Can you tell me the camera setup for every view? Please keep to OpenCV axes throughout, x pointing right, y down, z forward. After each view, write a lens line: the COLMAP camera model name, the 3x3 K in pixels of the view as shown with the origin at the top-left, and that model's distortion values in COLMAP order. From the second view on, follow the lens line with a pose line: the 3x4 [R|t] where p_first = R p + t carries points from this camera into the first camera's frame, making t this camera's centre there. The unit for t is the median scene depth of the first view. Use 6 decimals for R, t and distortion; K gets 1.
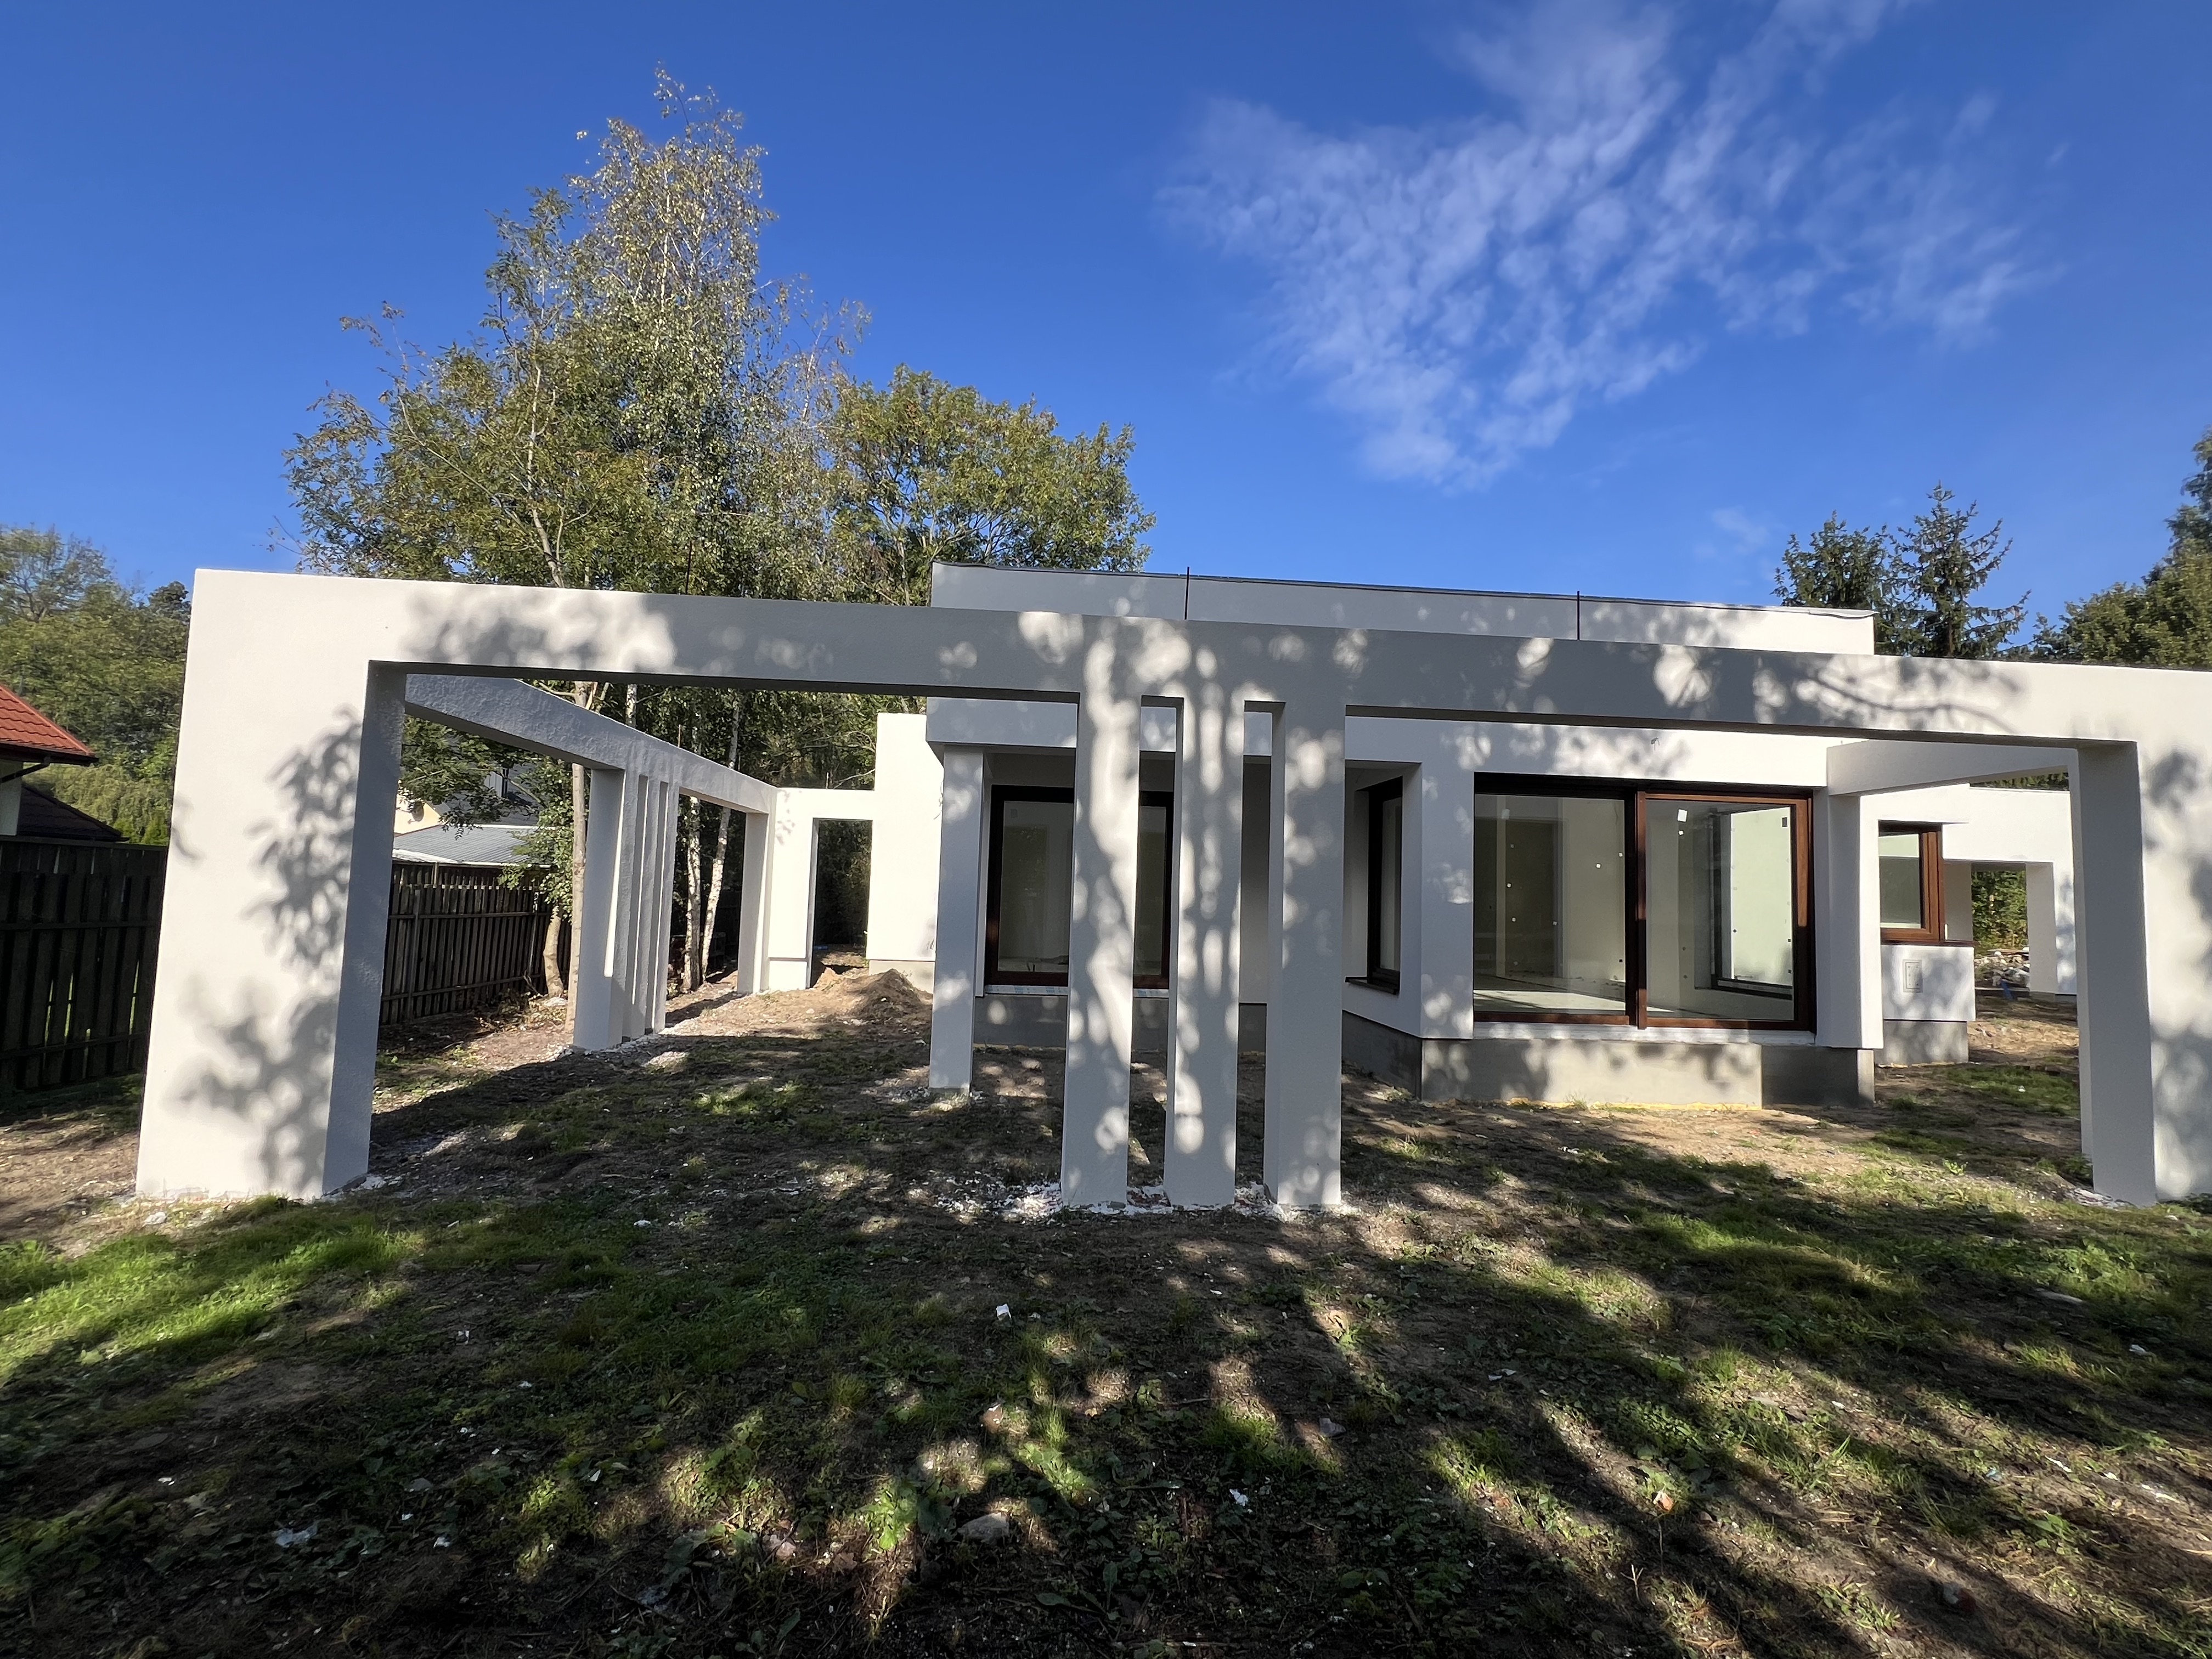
lens RADIAL K [[1000.5, 0, 1098.4], [0, 1000.5, 831.3], [0, 0, 1]] dist [-0.004595, 0.000730]
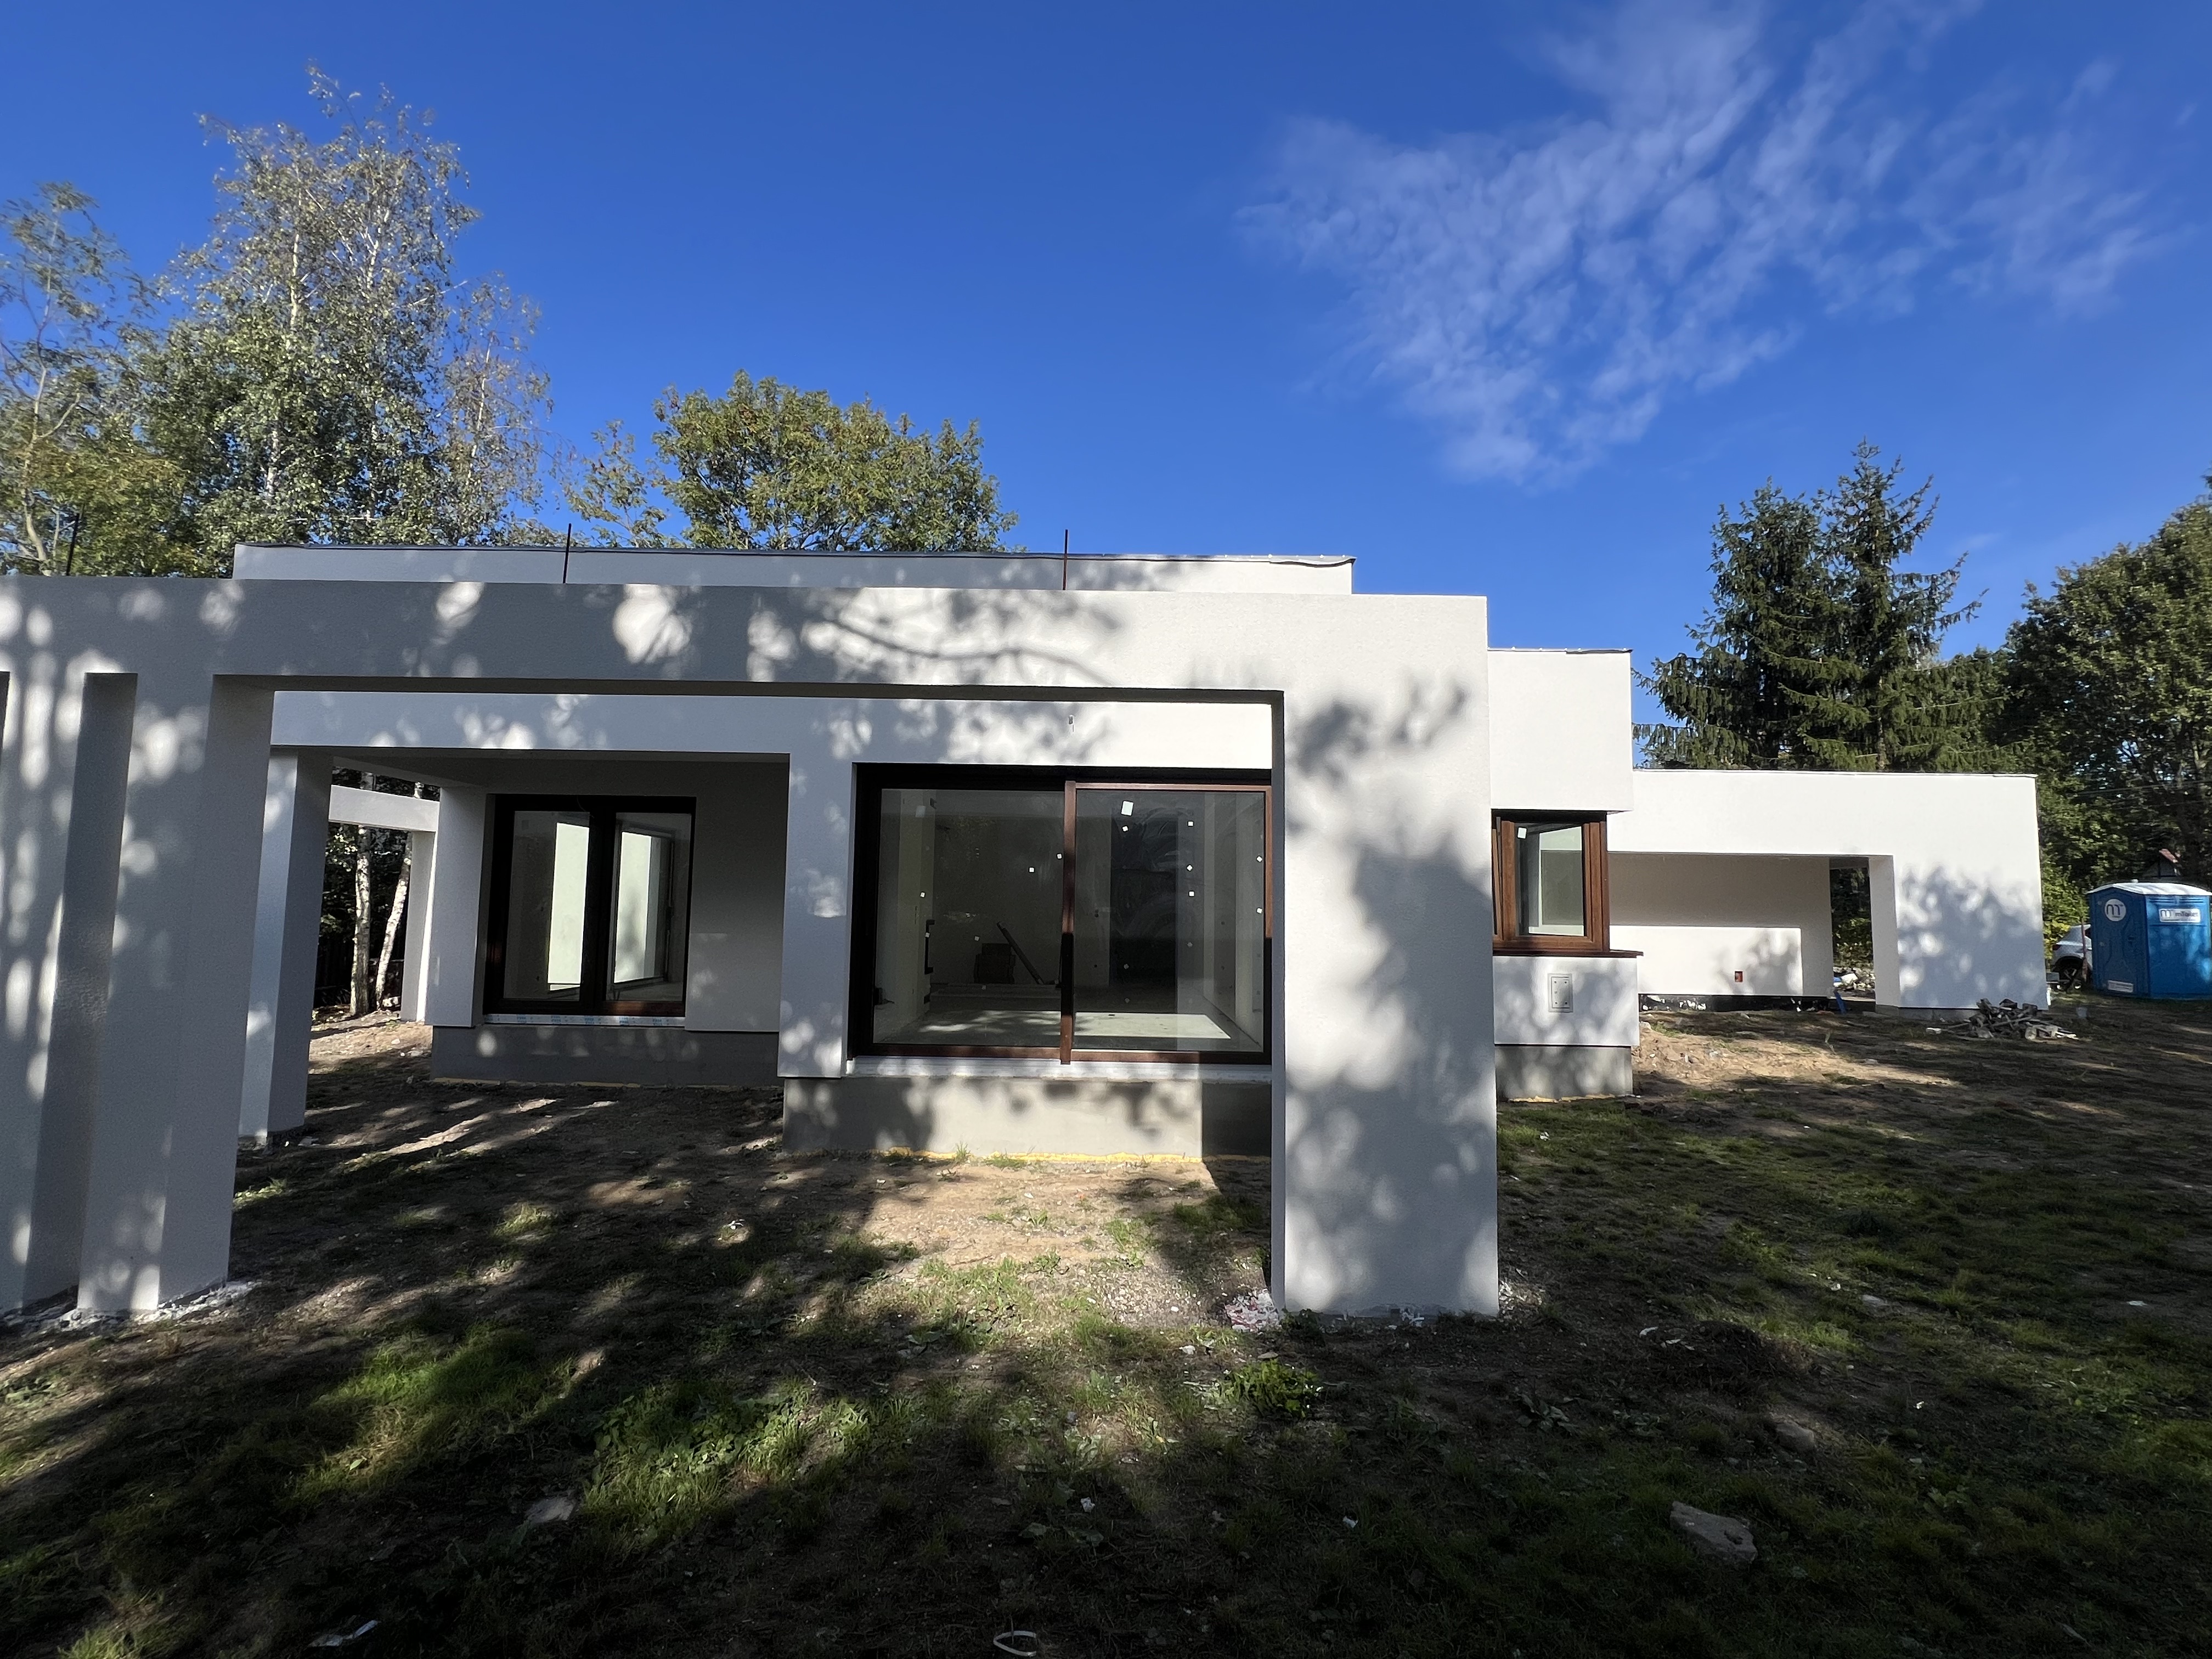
lens RADIAL K [[998.7, 0, 1102.9], [0, 998.7, 827.9], [0, 0, 1]] dist [-0.001804, 0.000118]
pose [[0.997283, -0.021791, -0.070363, 1.011311], [0.020632, 0.999640, -0.017164, 0.024480], [0.070712, 0.015666, 0.997374, 0.260171]]
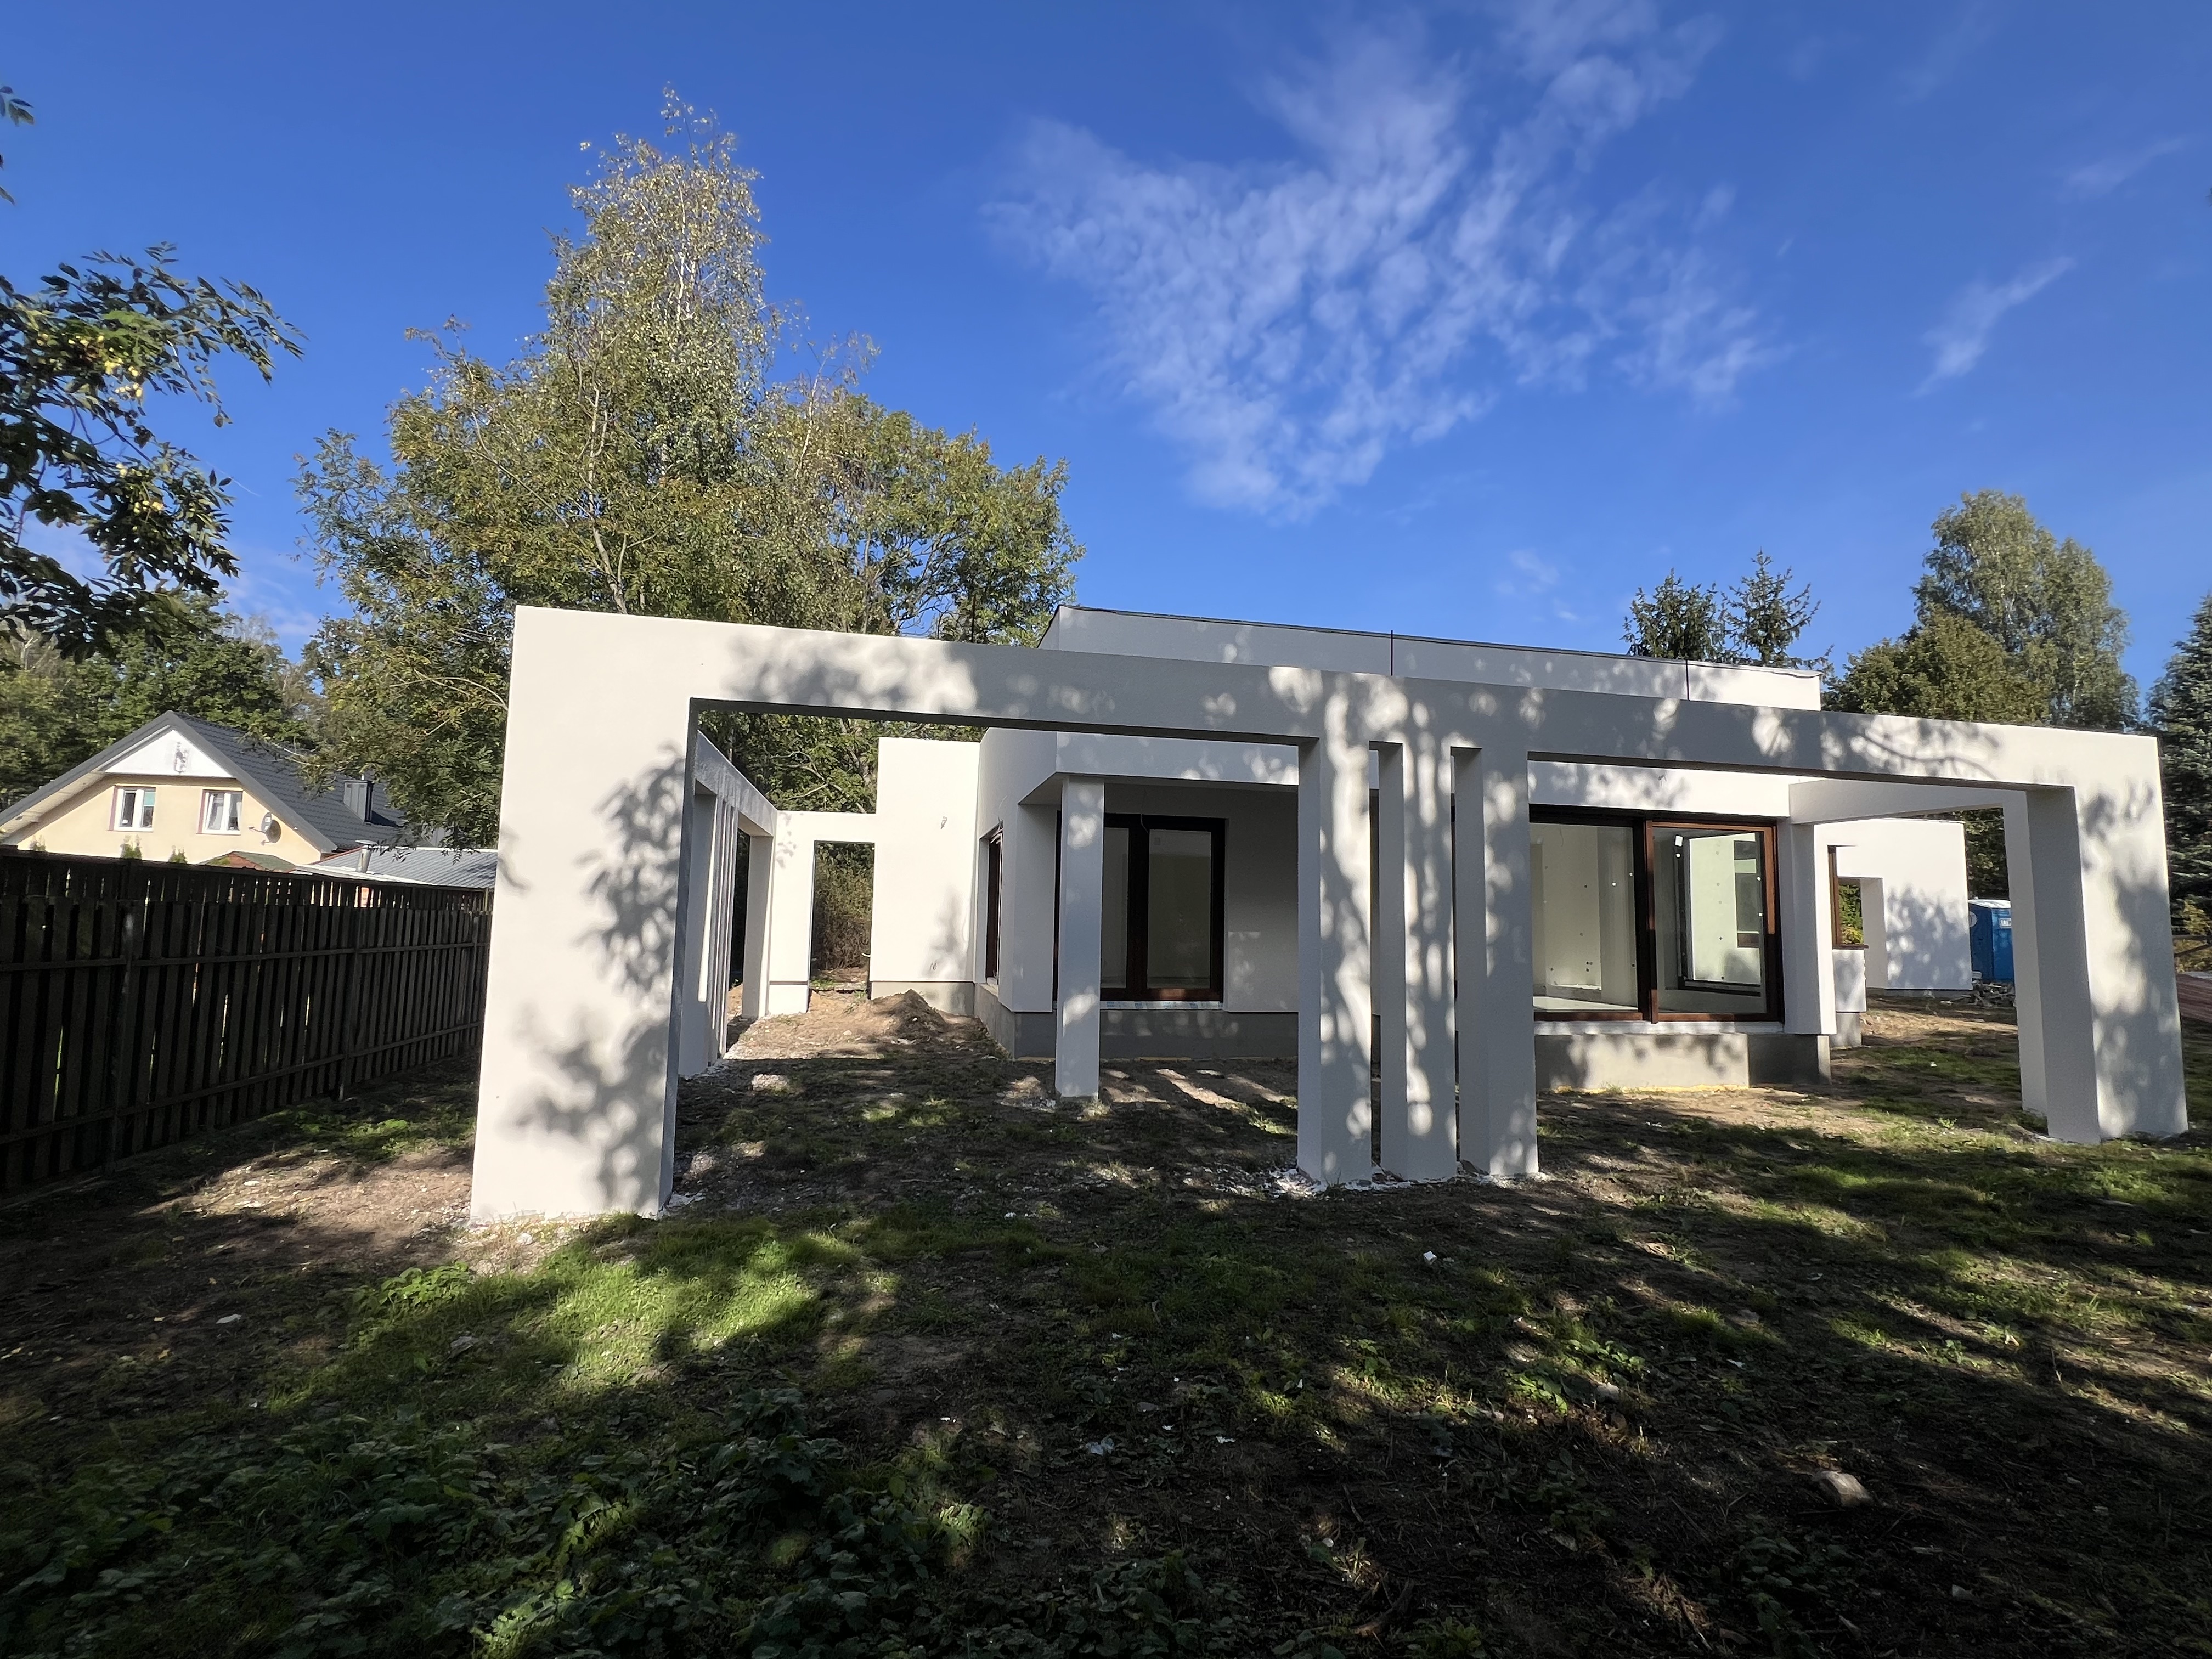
lens RADIAL K [[1000.5, 0, 1098.4], [0, 1000.5, 831.3], [0, 0, 1]] dist [-0.004595, 0.000730]
pose [[0.988319, 0.001100, 0.152396, -0.441435], [0.001827, 0.999817, -0.019066, -0.009862], [-0.152389, 0.019121, 0.988136, -0.097020]]
